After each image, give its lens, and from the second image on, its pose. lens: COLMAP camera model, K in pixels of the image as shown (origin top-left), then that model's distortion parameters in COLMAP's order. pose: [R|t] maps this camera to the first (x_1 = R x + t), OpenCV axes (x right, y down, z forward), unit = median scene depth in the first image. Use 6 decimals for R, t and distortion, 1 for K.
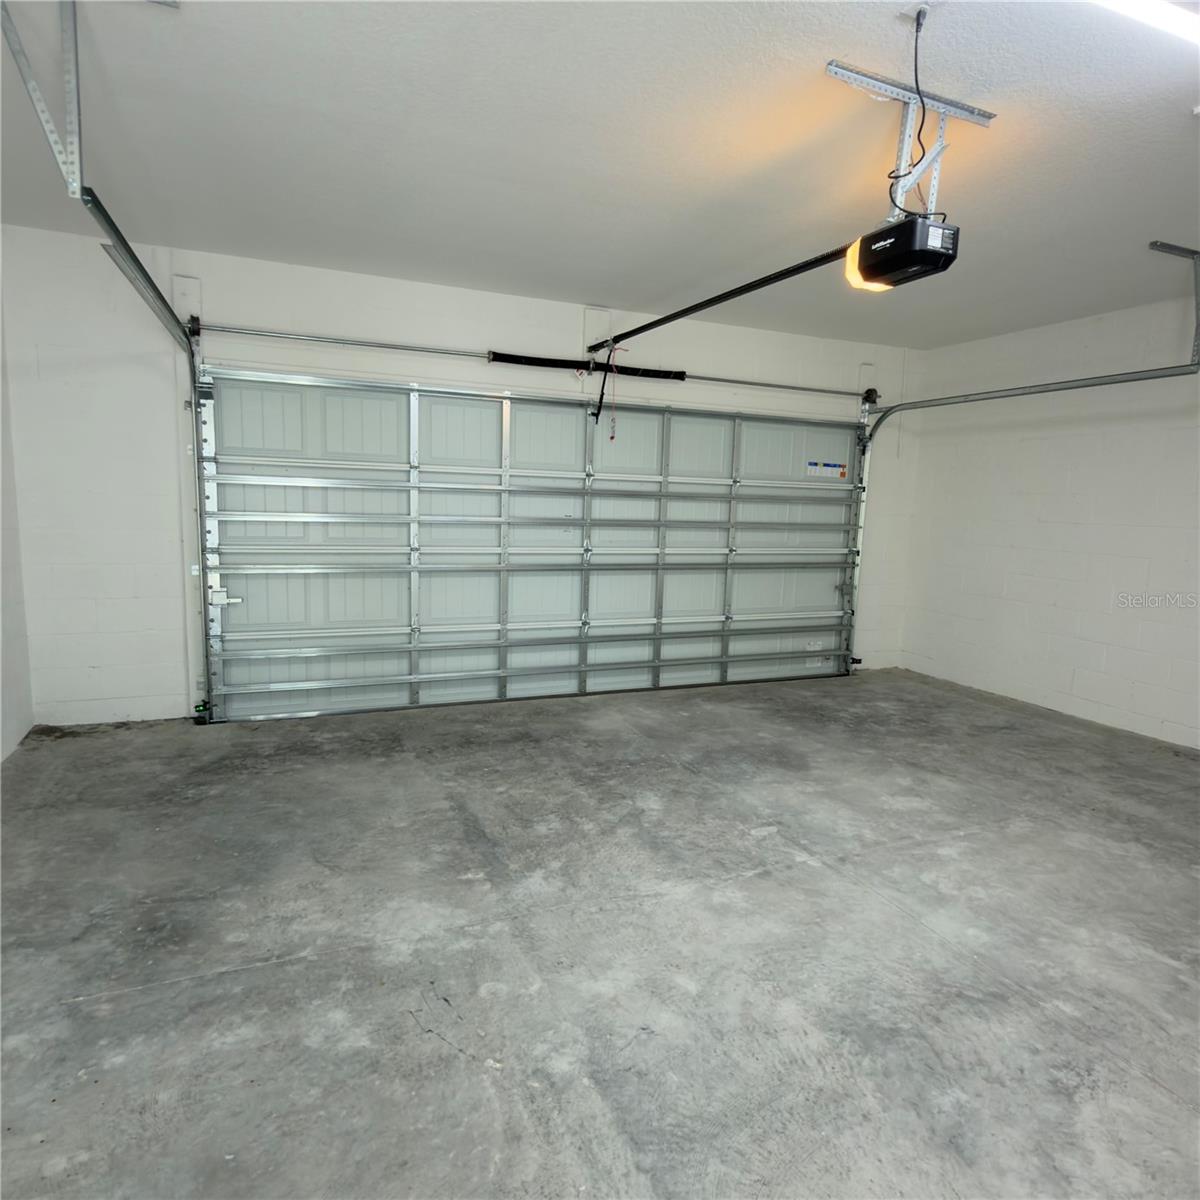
lens RADIAL K [[750.8, 0, 600.0], [0, 750.8, 600.0], [0, 0, 1]] dist [0.000706, -0.000144]
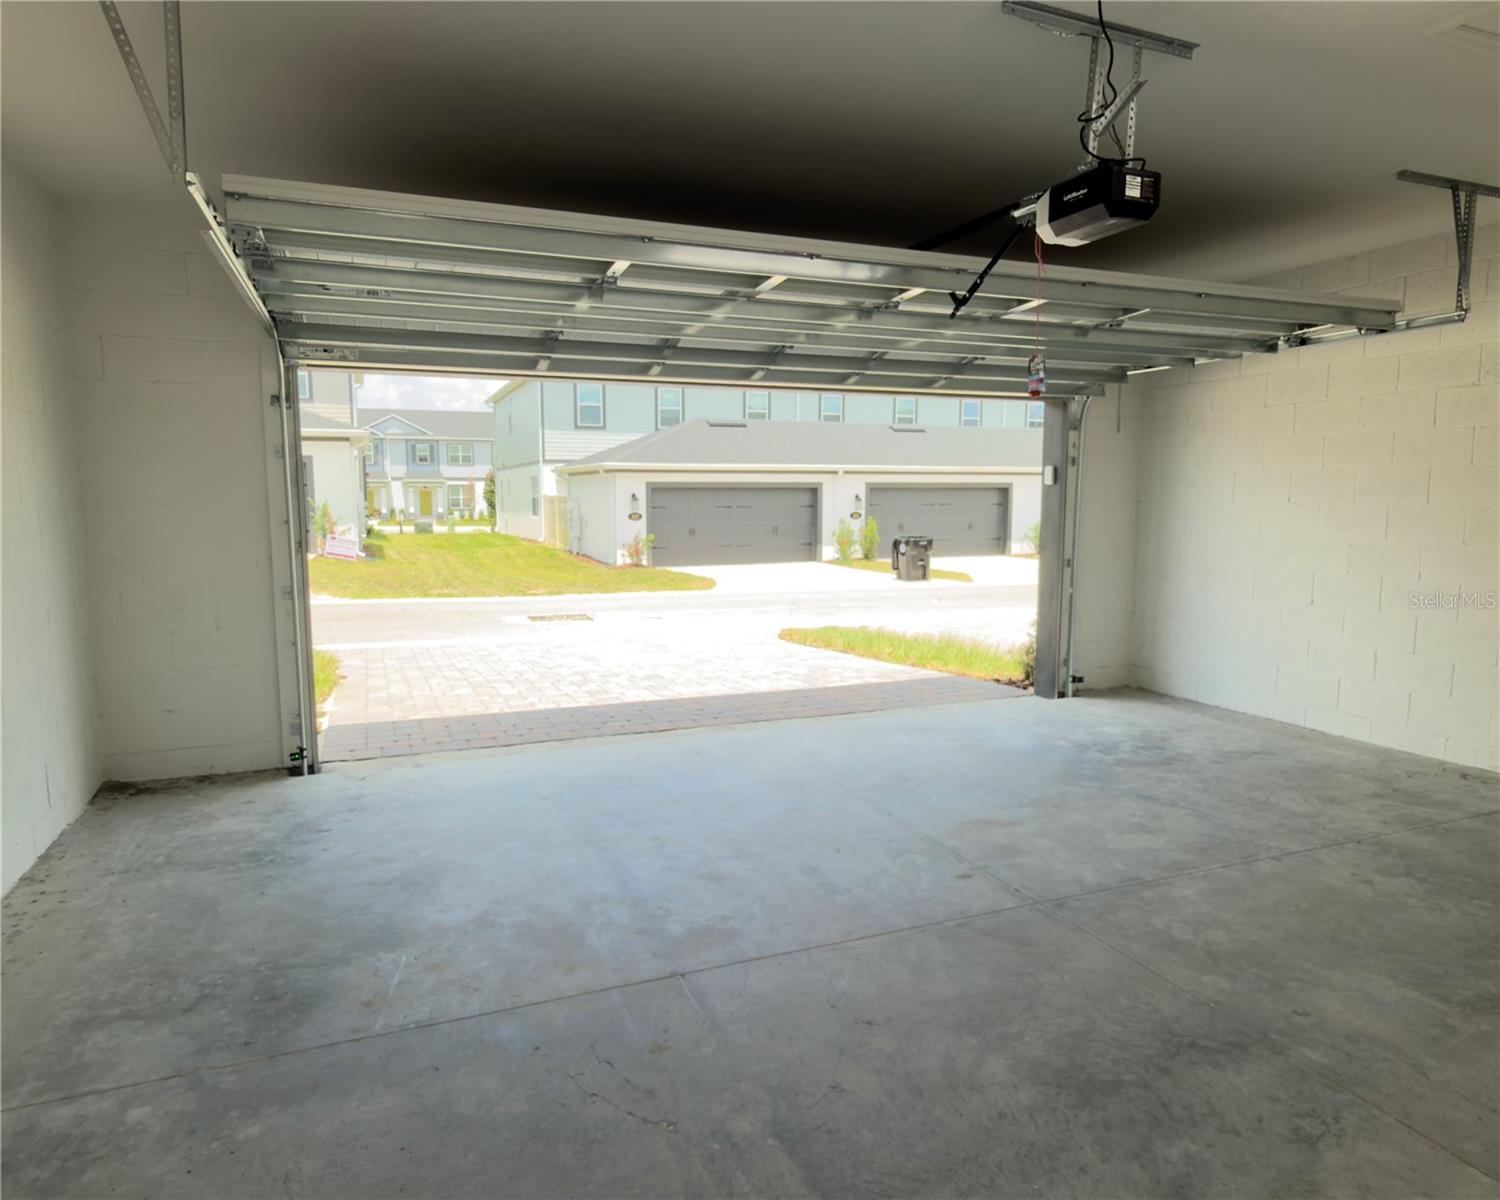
lens RADIAL K [[933.6, 0, 750.0], [0, 933.6, 600.0], [0, 0, 1]] dist [-0.000186, -0.000159]
pose [[0.999419, -0.031834, -0.012157, -0.007991], [0.031590, 0.999305, -0.019790, 0.012957], [0.012779, 0.019395, 0.999730, -0.114057]]
